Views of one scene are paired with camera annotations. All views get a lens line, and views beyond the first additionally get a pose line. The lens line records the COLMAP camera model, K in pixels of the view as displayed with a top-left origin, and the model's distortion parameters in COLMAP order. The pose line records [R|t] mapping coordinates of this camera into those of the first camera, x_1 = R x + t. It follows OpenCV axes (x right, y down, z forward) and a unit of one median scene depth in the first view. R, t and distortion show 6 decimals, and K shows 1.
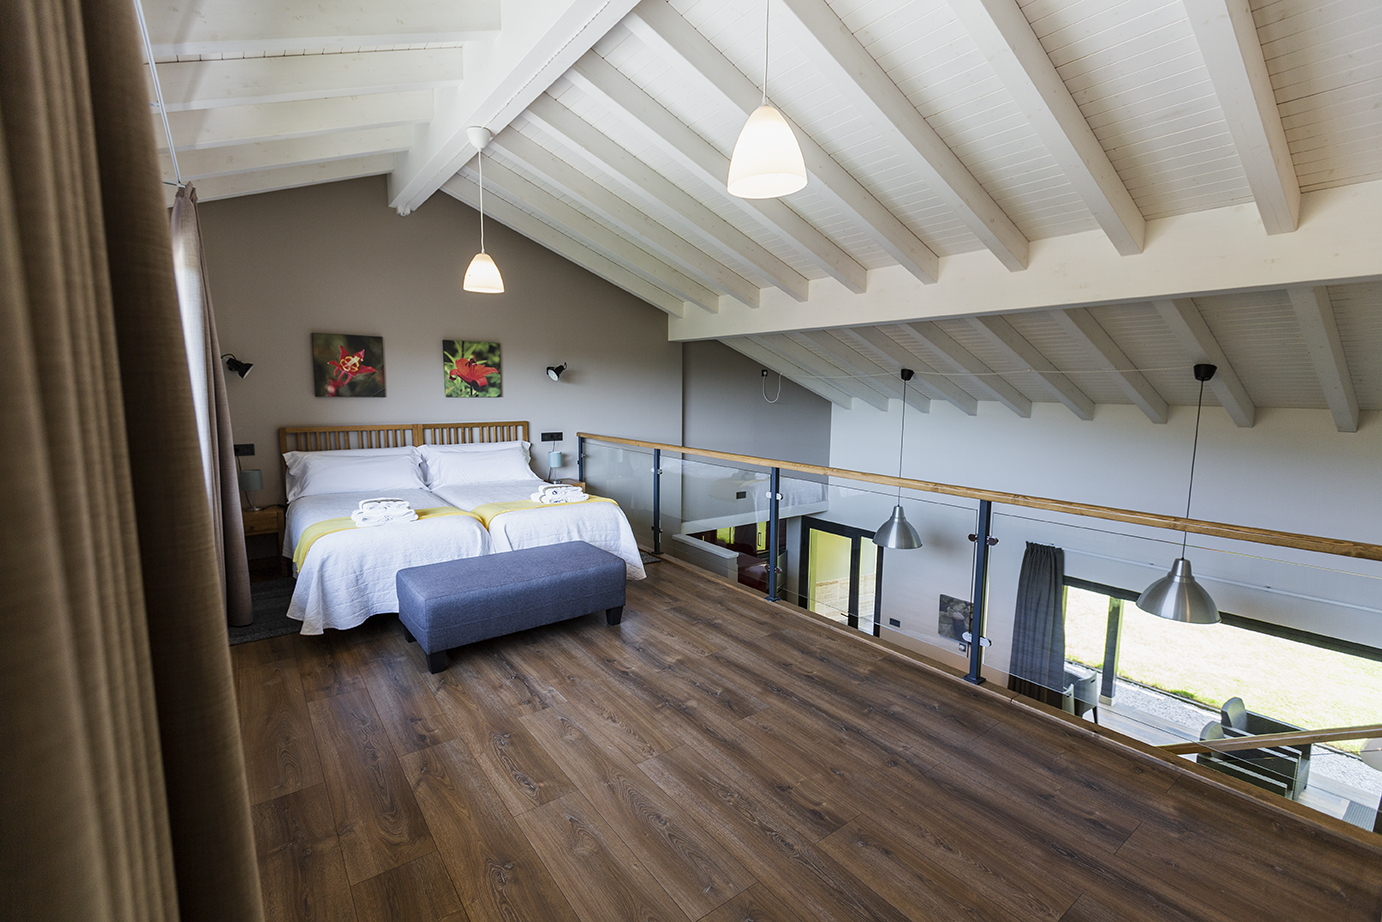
lens RADIAL K [[611.5, 0, 691.0], [0, 611.5, 464.1], [0, 0, 1]] dist [0.002770, -0.001247]
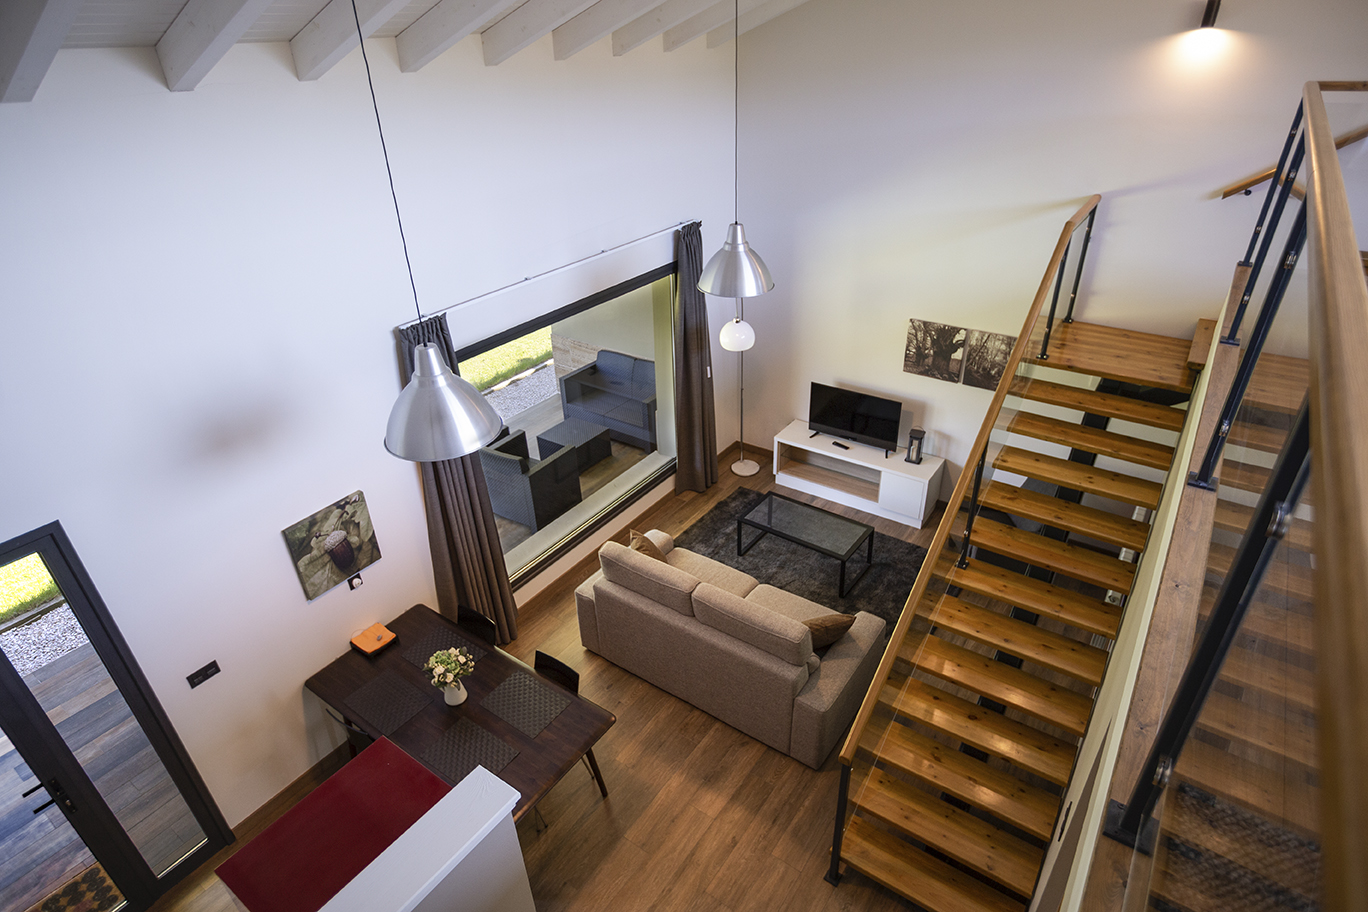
lens RADIAL K [[748.6, 0, 678.2], [0, 748.6, 464.2], [0, 0, 1]] dist [-0.028499, 0.007529]
pose [[-0.306403, -0.479661, 0.822218, -0.156870], [0.145789, 0.829926, 0.538487, -0.117021], [-0.940672, 0.284864, -0.184362, 1.119670]]
